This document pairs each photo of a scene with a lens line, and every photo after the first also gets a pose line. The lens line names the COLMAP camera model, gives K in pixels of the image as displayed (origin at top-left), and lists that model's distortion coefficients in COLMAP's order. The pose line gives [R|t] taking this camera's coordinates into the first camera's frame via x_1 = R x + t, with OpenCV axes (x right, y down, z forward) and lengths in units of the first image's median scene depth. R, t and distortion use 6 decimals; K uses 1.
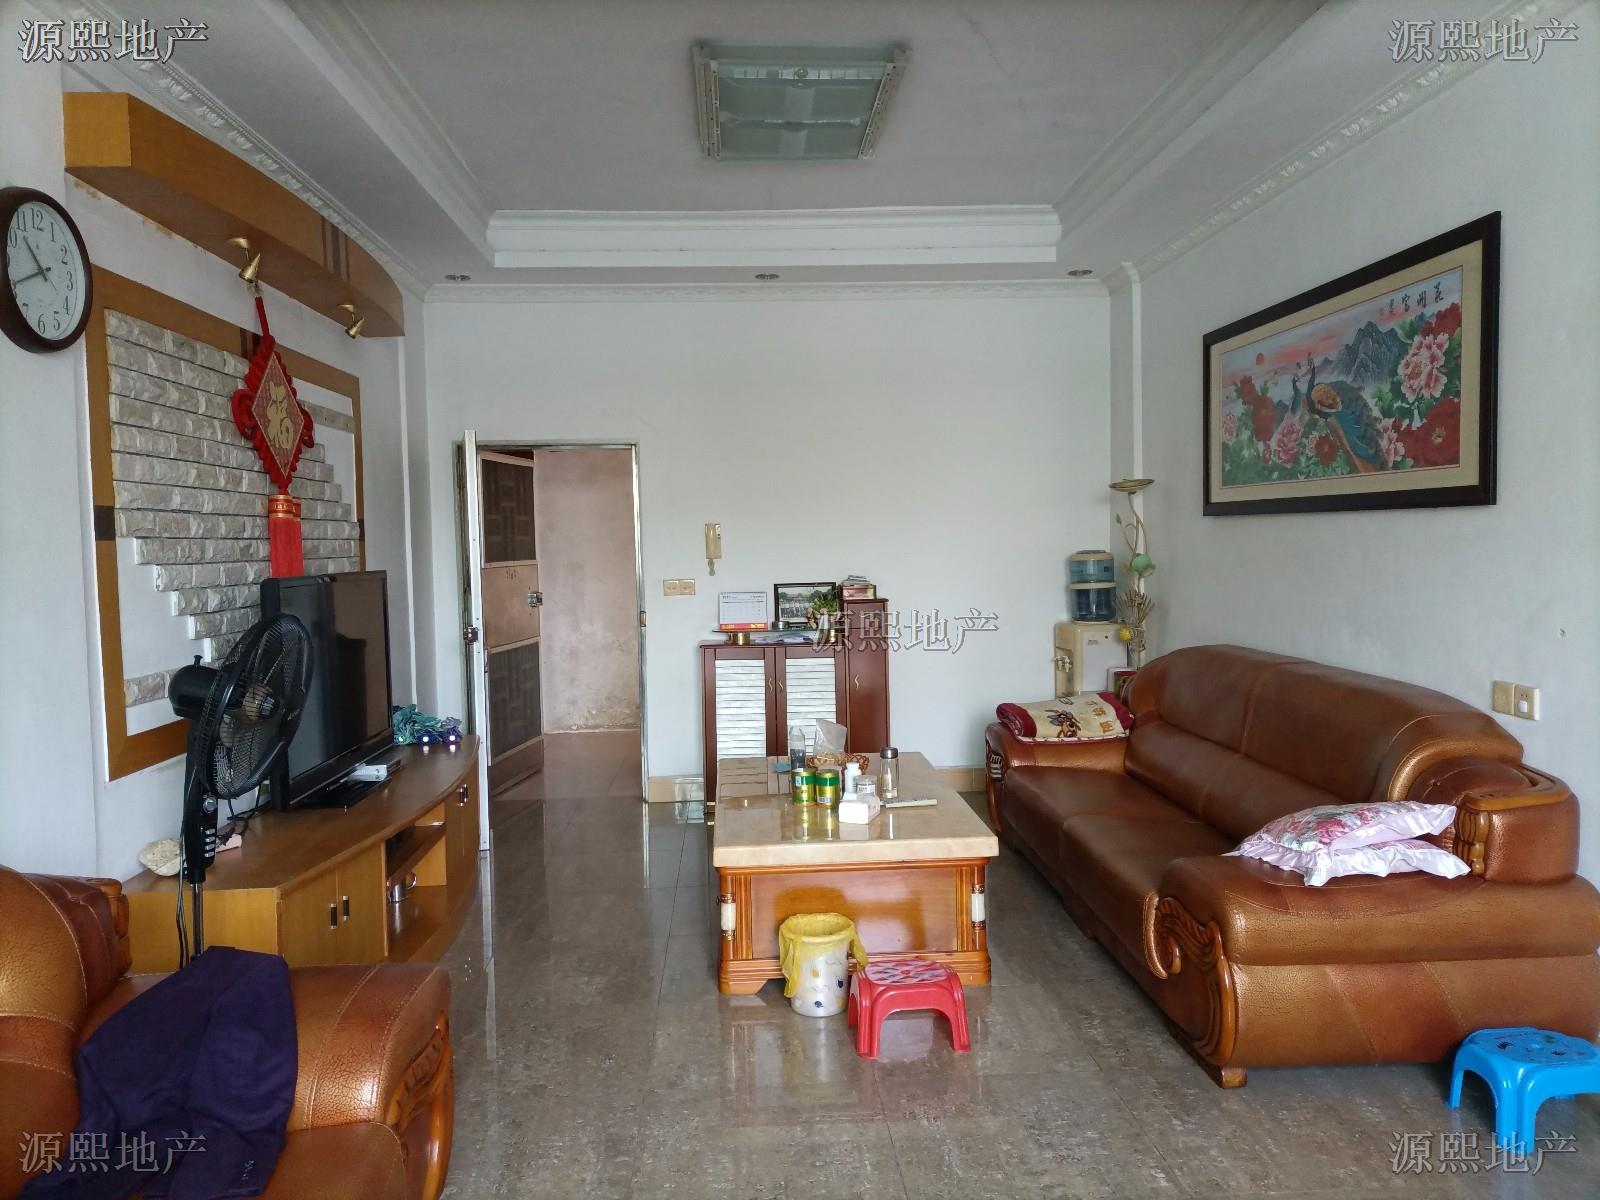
lens RADIAL K [[1178.7, 0, 804.2], [0, 1178.7, 604.5], [0, 0, 1]] dist [0.036167, -0.020571]
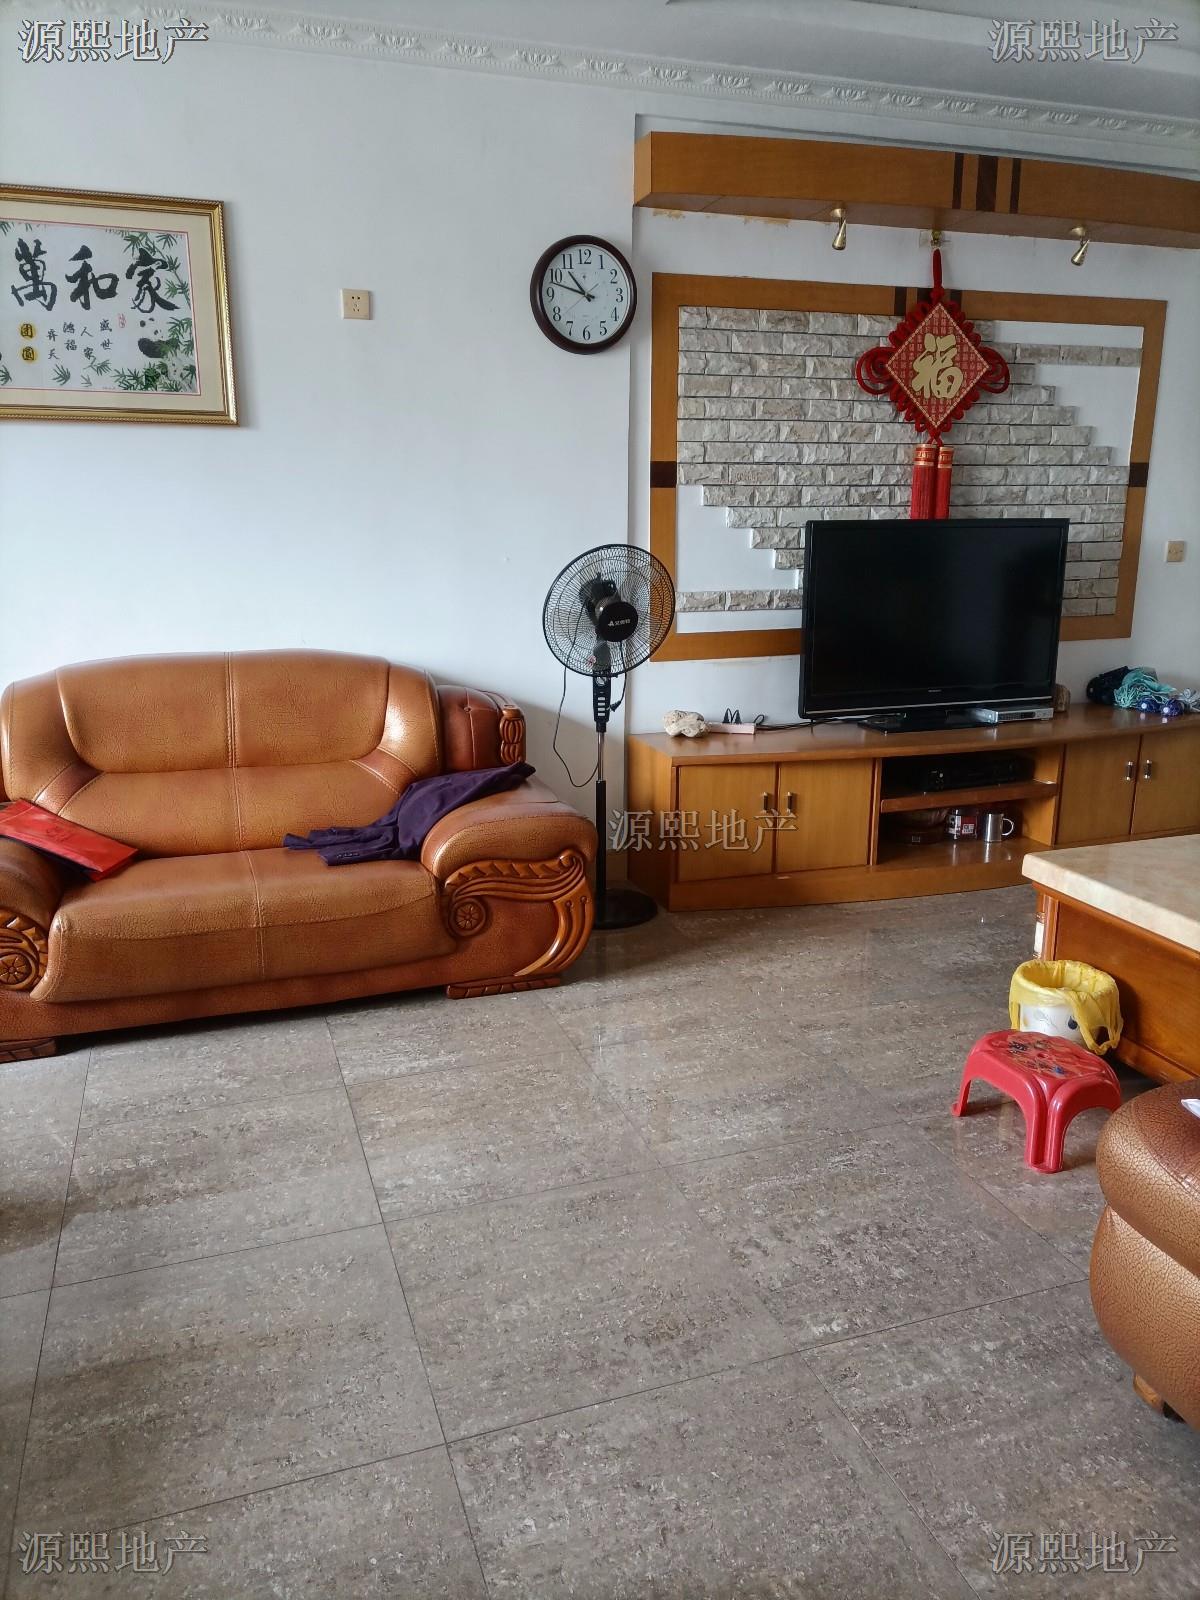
lens RADIAL K [[1178.7, 0, 597.3], [0, 1178.7, 795.8], [0, 0, 1]] dist [0.036167, -0.020571]
pose [[0.268291, 0.242286, -0.932372, 0.677611], [-0.052820, 0.970099, 0.236891, -0.024482], [0.961889, -0.014307, 0.273066, 0.486636]]
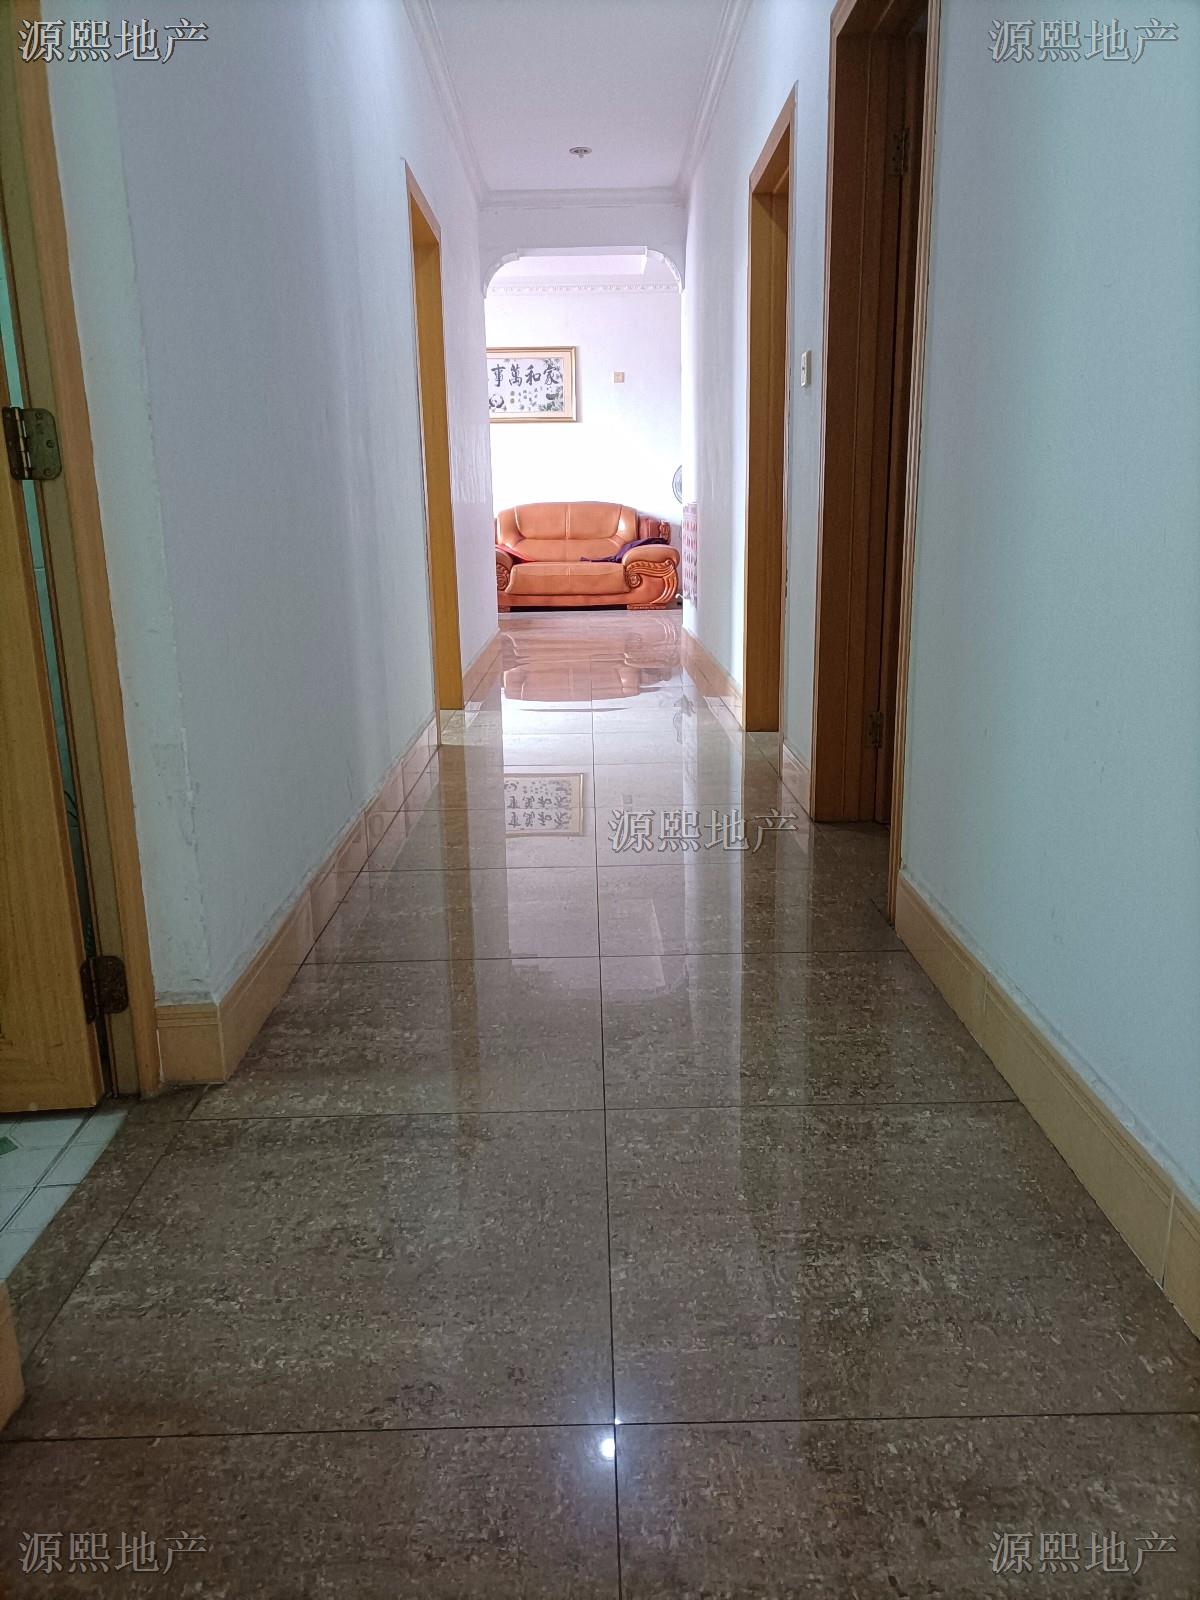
lens RADIAL K [[1178.7, 0, 603.3], [0, 1178.7, 800.5], [0, 0, 1]] dist [0.036167, -0.020571]
pose [[-0.038843, 0.261138, -0.964520, 2.764894], [-0.037438, 0.964190, 0.262557, 0.062709], [0.998544, 0.046308, -0.027676, 0.675387]]
